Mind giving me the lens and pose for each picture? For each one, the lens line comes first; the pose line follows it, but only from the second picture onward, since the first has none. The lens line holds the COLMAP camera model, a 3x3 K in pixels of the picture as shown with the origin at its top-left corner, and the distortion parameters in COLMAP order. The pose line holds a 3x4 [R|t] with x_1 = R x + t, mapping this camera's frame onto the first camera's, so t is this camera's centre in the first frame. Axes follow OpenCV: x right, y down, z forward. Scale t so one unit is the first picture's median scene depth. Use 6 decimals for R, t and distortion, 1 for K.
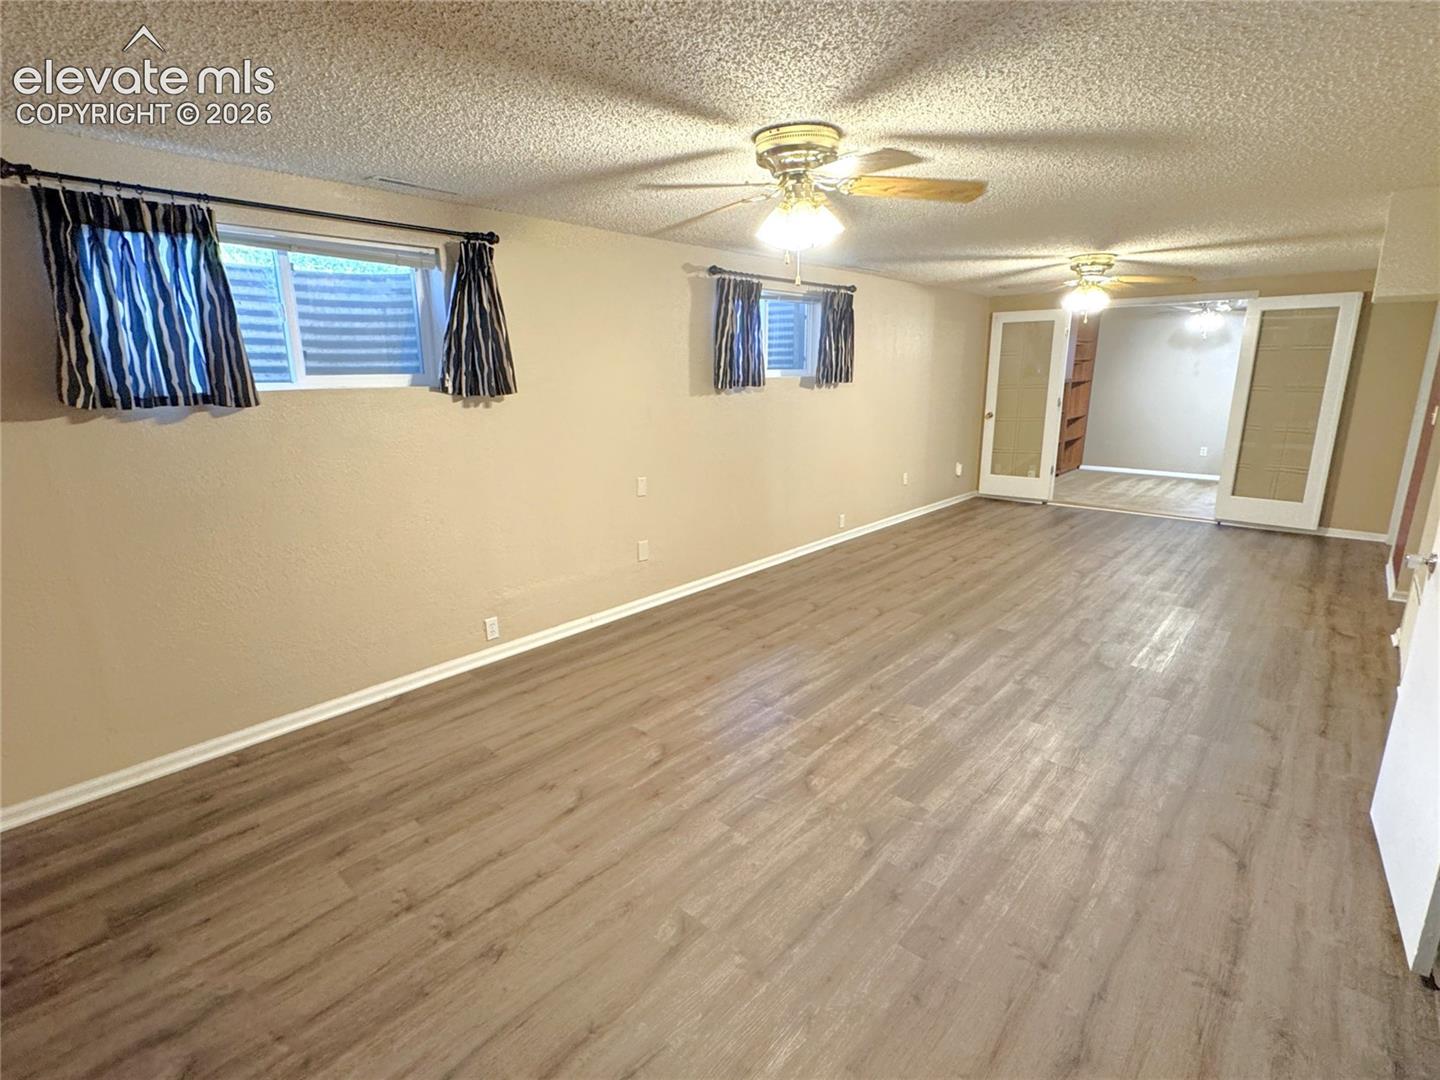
lens RADIAL K [[690.5, 0, 713.9], [0, 690.5, 534.2], [0, 0, 1]] dist [0.000265, 0.000075]
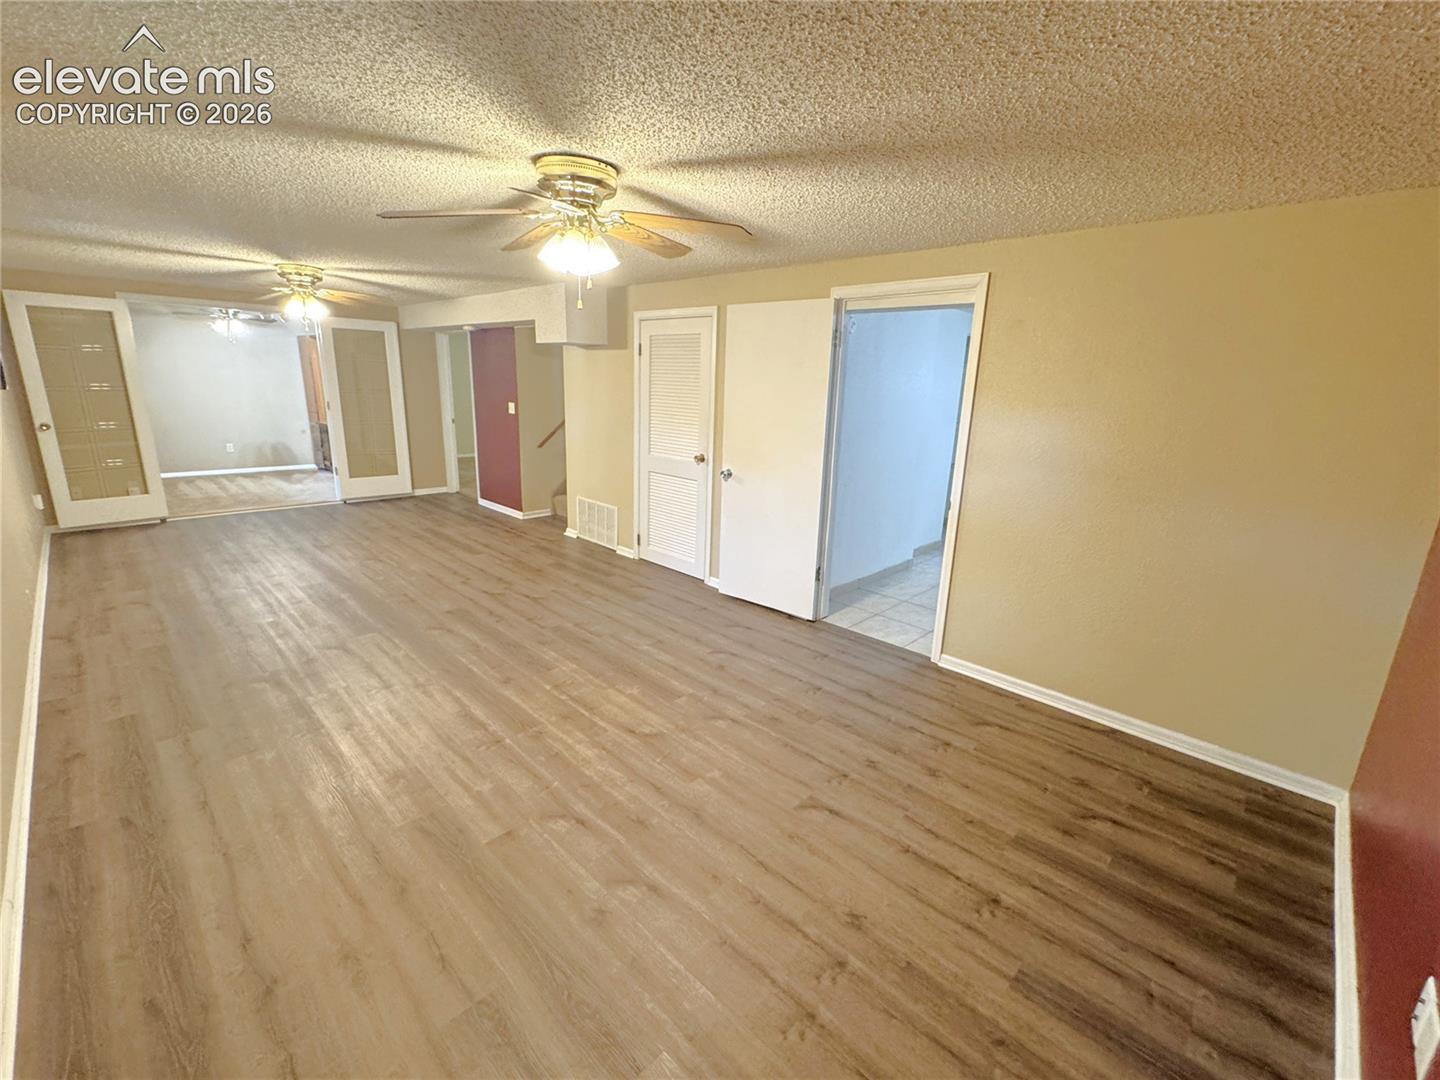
lens RADIAL K [[621.5, 0, 717.5], [0, 621.5, 536.4], [0, 0, 1]] dist [-0.001354, -0.000703]
pose [[0.045003, -0.234616, 0.971046, -0.570516], [0.201820, 0.954123, 0.221174, -0.124386], [-0.978388, 0.186023, 0.090289, 0.499552]]
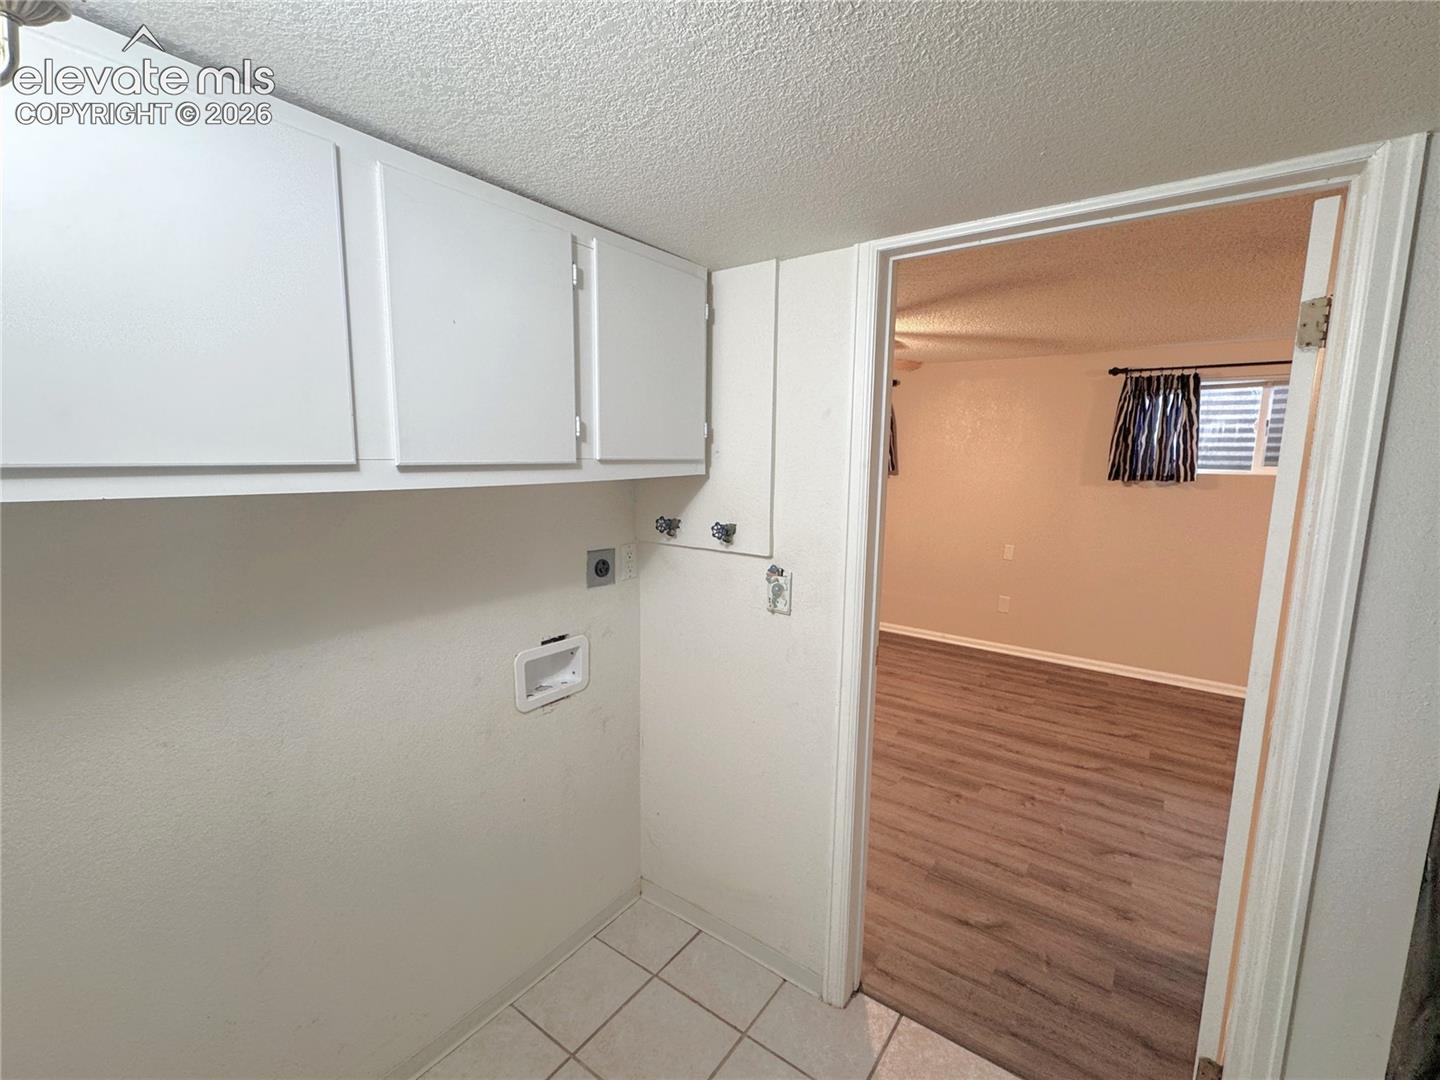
lens RADIAL K [[621.5, 0, 725.0], [0, 621.5, 538.7], [0, 0, 1]] dist [-0.001354, -0.000703]
pose [[0.102957, 0.143430, -0.984290, 1.099951], [-0.243172, 0.963152, 0.114914, -0.114283], [0.964504, 0.227521, 0.134042, 0.410596]]
